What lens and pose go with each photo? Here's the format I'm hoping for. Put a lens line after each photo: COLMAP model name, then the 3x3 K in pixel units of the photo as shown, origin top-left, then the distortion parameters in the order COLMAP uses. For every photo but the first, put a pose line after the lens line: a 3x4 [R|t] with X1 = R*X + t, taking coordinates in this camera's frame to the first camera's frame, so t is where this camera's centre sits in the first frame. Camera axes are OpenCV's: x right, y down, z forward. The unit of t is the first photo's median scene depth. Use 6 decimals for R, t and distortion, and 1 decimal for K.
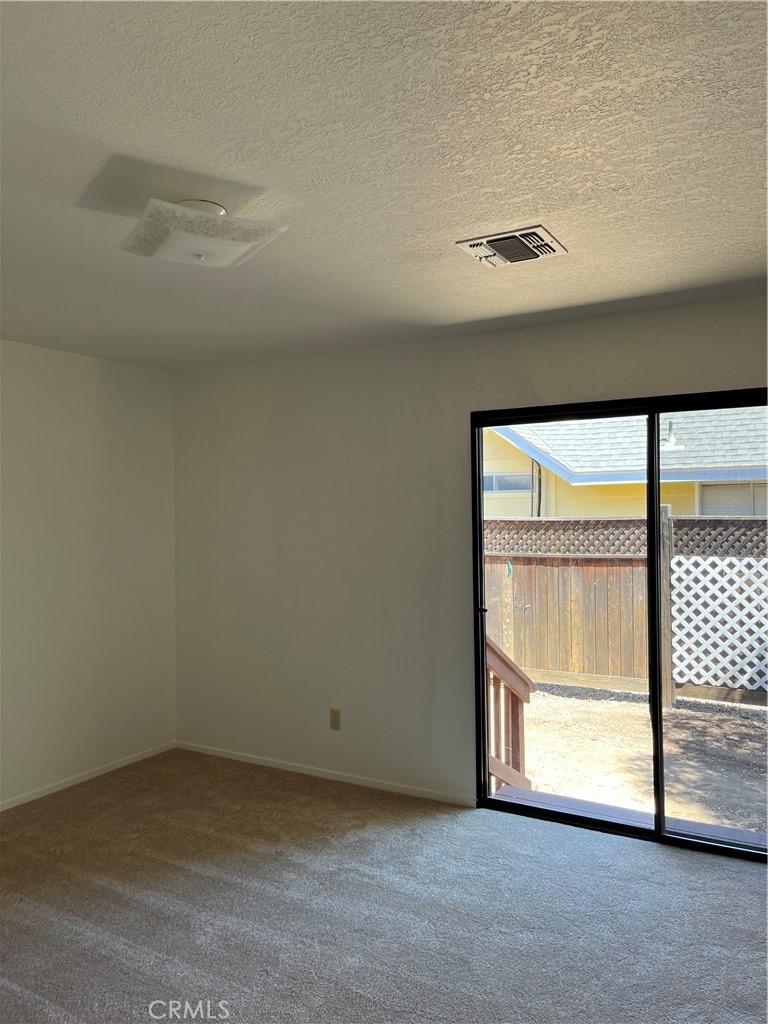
lens RADIAL K [[778.9, 0, 384.0], [0, 778.9, 512.0], [0, 0, 1]] dist [0.110798, -0.142550]
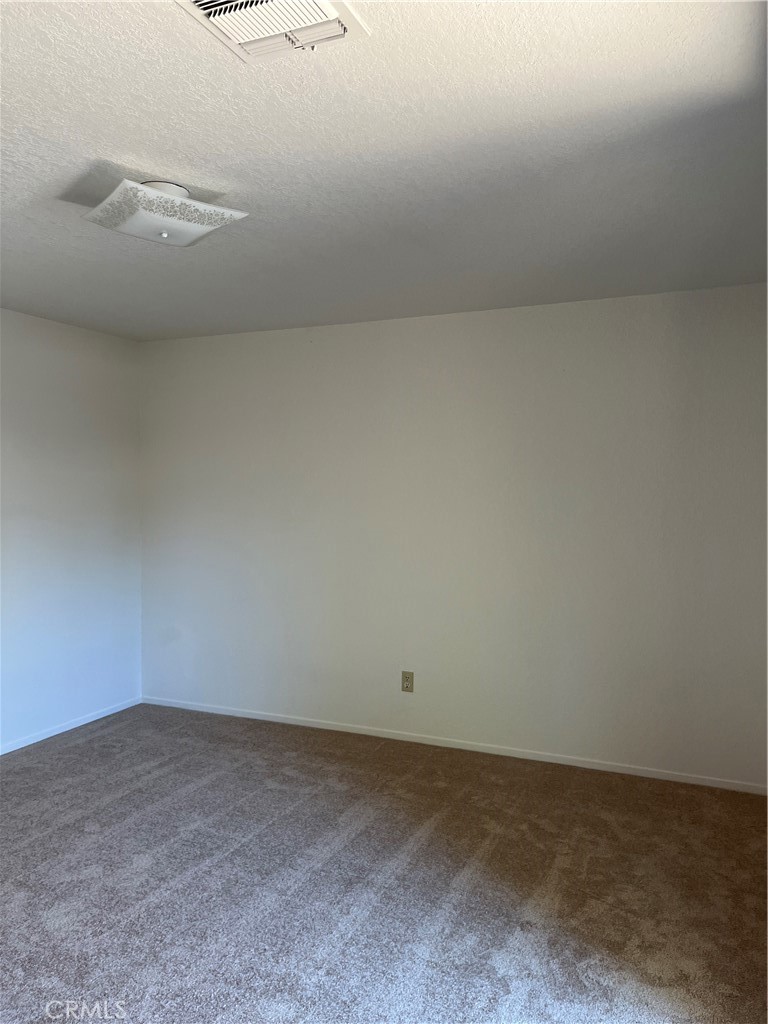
lens RADIAL K [[695.8, 0, 384.0], [0, 695.8, 512.0], [0, 0, 1]] dist [-0.000437, -0.033419]
pose [[0.147506, 0.057346, -0.987397, 0.534742], [-0.013993, 0.998339, 0.055891, -0.043932], [0.988962, 0.005573, 0.148064, 0.719742]]
